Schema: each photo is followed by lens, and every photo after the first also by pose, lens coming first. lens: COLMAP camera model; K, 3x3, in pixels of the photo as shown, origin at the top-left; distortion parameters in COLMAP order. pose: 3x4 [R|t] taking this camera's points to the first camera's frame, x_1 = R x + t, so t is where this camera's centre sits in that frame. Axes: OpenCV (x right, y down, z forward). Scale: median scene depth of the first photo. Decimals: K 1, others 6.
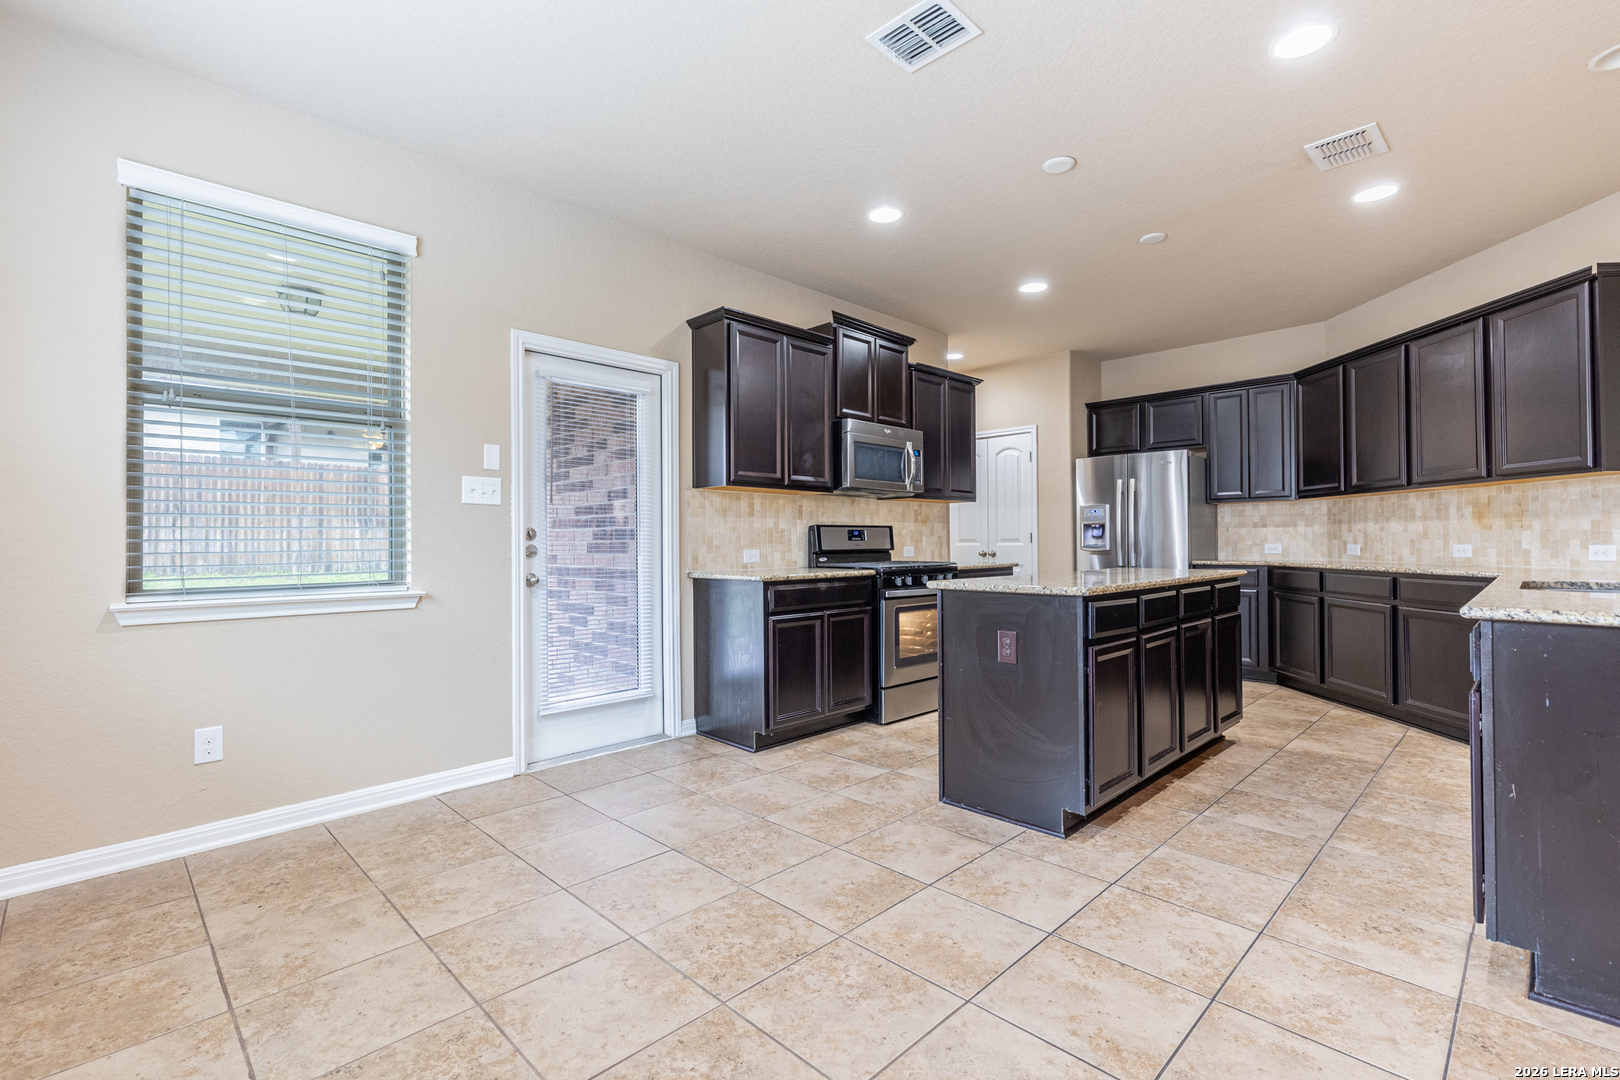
lens RADIAL K [[728.8, 0, 819.9], [0, 728.8, 538.1], [0, 0, 1]] dist [0.007736, -0.001439]
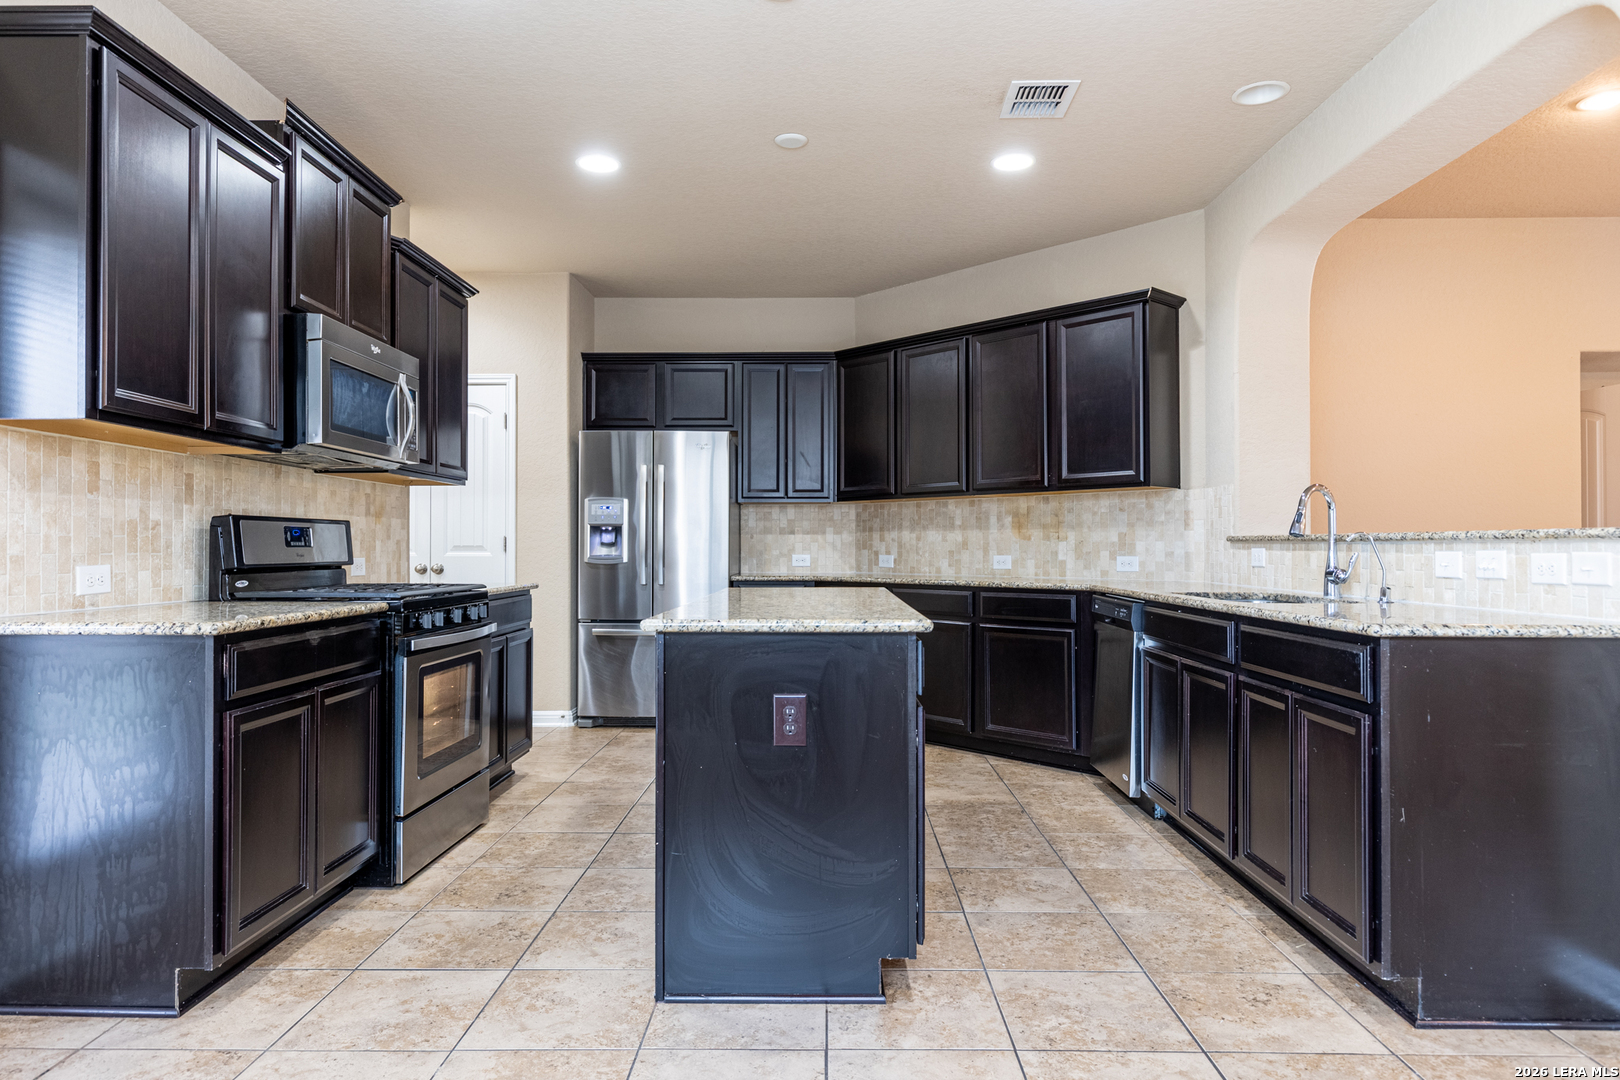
lens RADIAL K [[996.3, 0, 817.3], [0, 996.3, 539.3], [0, 0, 1]] dist [0.008454, -0.003521]
pose [[0.717600, 0.012511, 0.696343, -0.269127], [-0.008312, 0.999921, -0.009399, 0.002259], [-0.696406, 0.000957, 0.717647, 0.313402]]
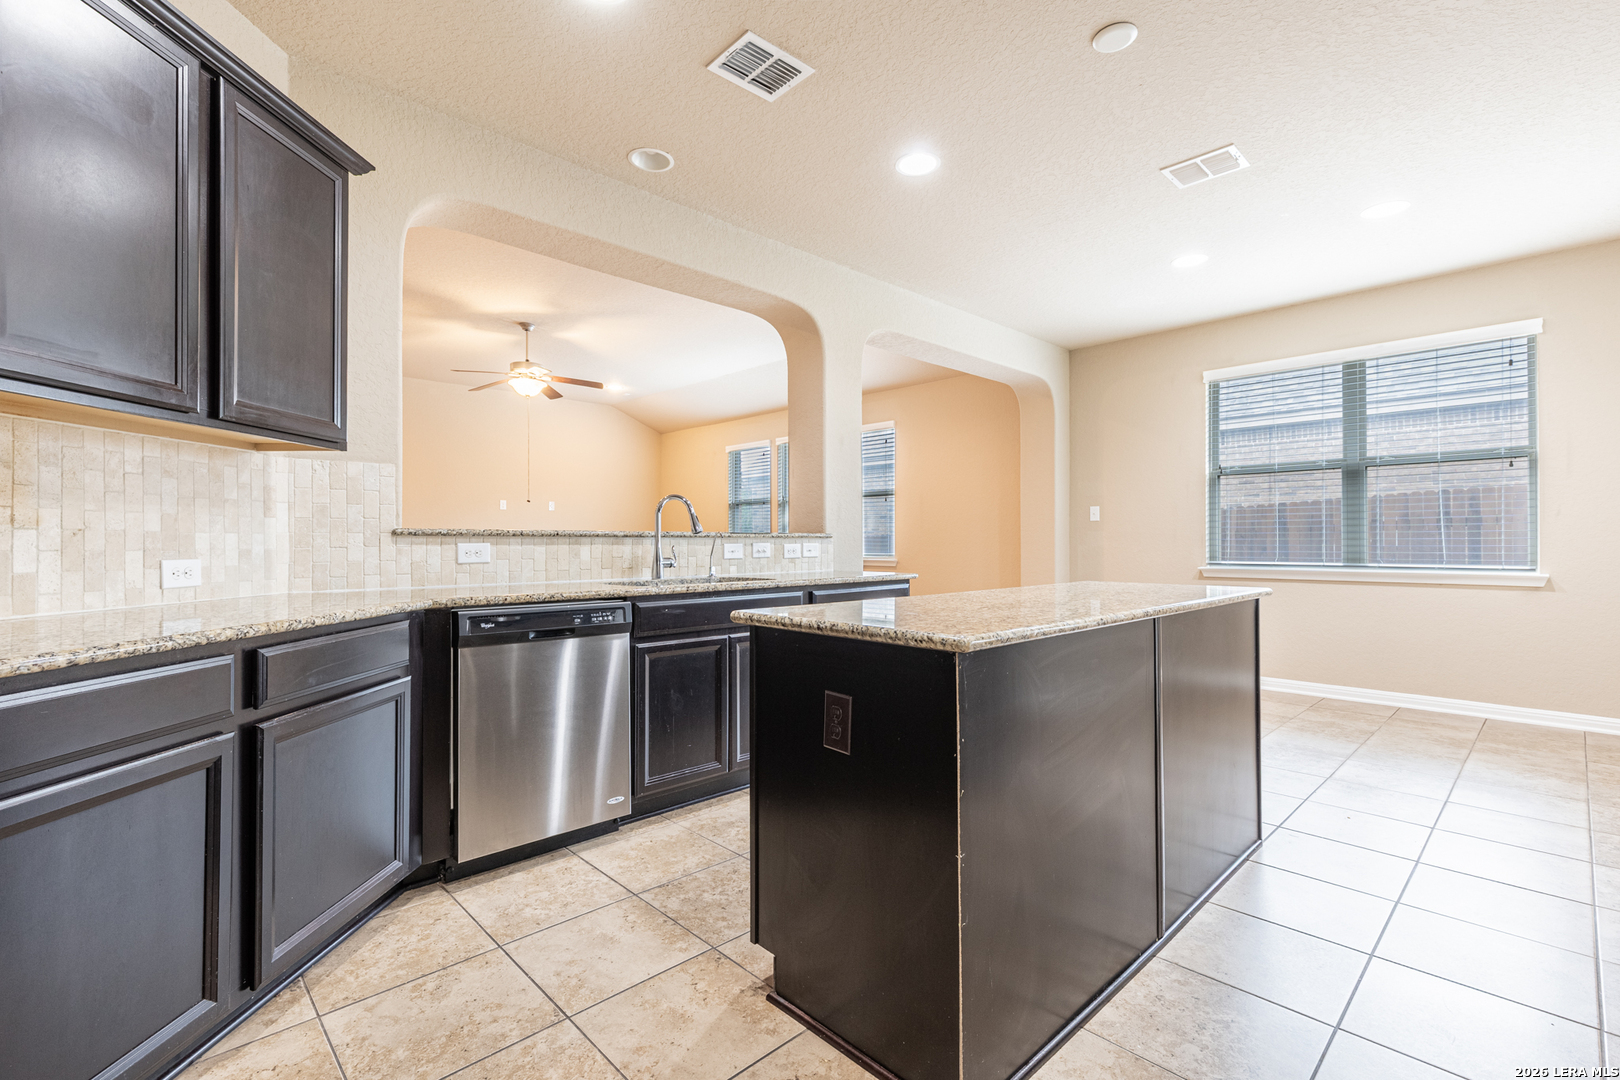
lens RADIAL K [[728.8, 0, 797.7], [0, 728.8, 534.8], [0, 0, 1]] dist [0.007736, -0.001439]
pose [[-0.999432, 0.010937, 0.031887, 0.620151], [0.010496, 0.999847, -0.013978, 0.003626], [-0.032035, -0.013635, -0.999394, 1.705134]]
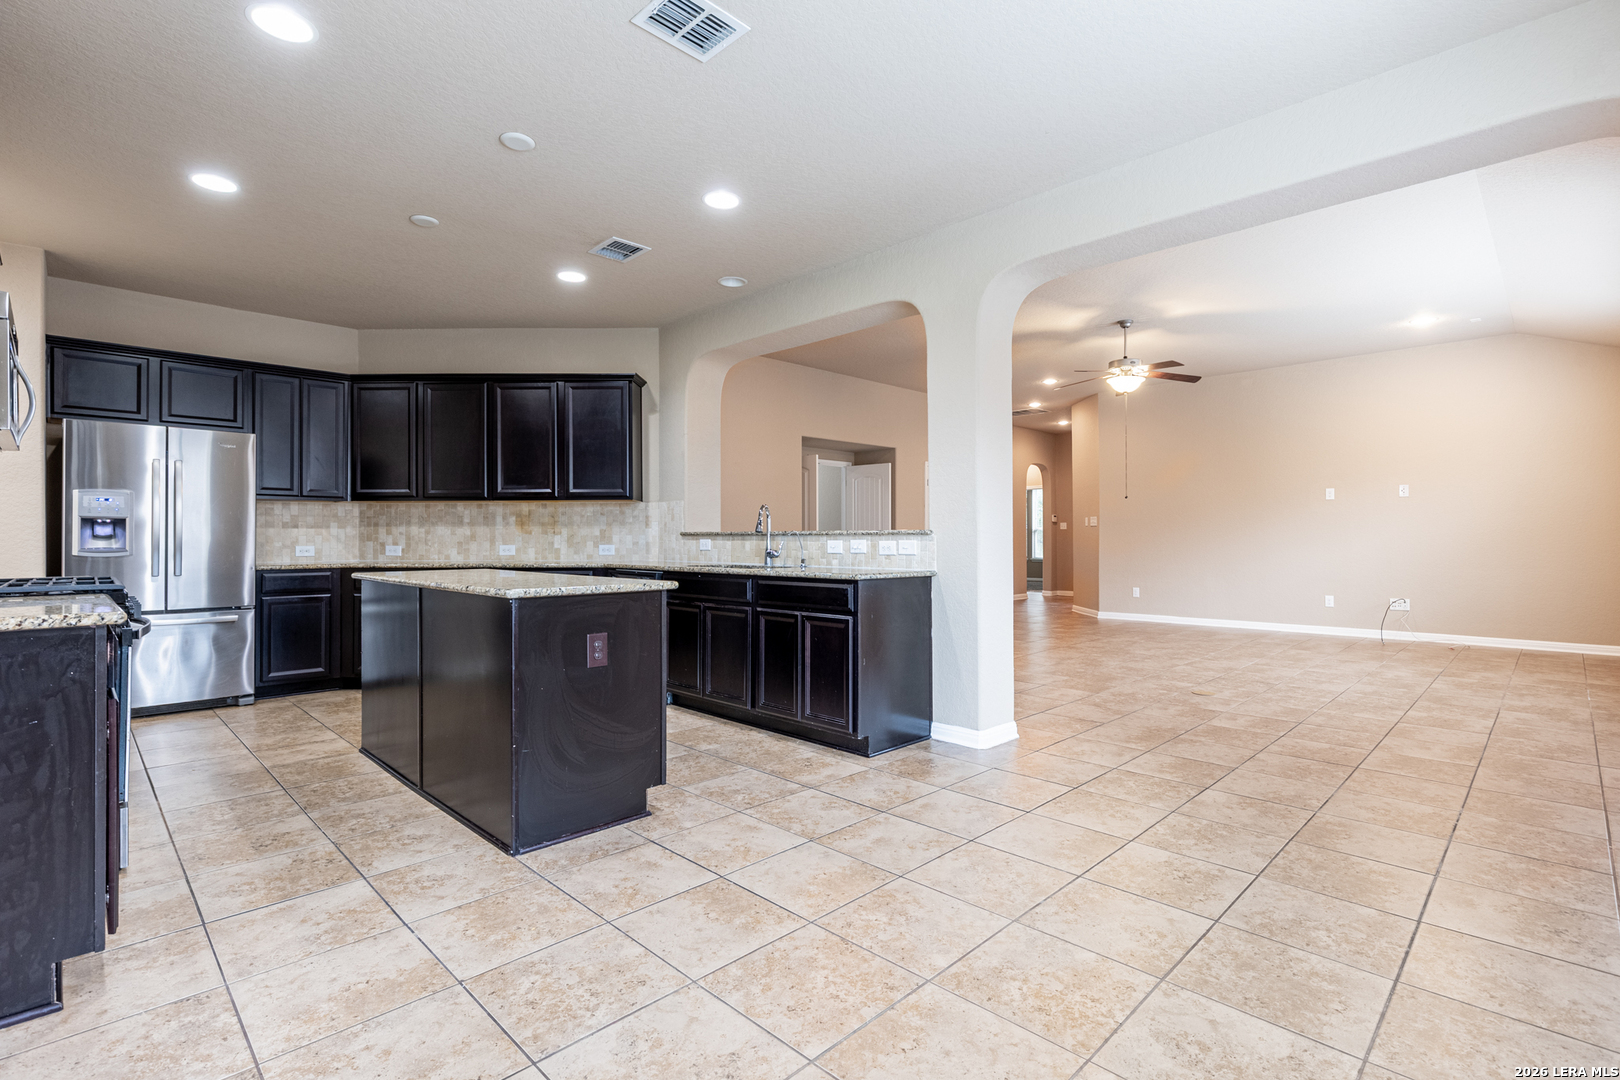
lens RADIAL K [[753.3, 0, 815.1], [0, 753.3, 539.2], [0, 0, 1]] dist [-0.000021, 0.000387]
pose [[0.002780, 0.006300, 0.999976, -0.621826], [-0.002622, 0.999977, -0.006293, 0.006518], [-0.999993, -0.002605, 0.002797, 0.595628]]
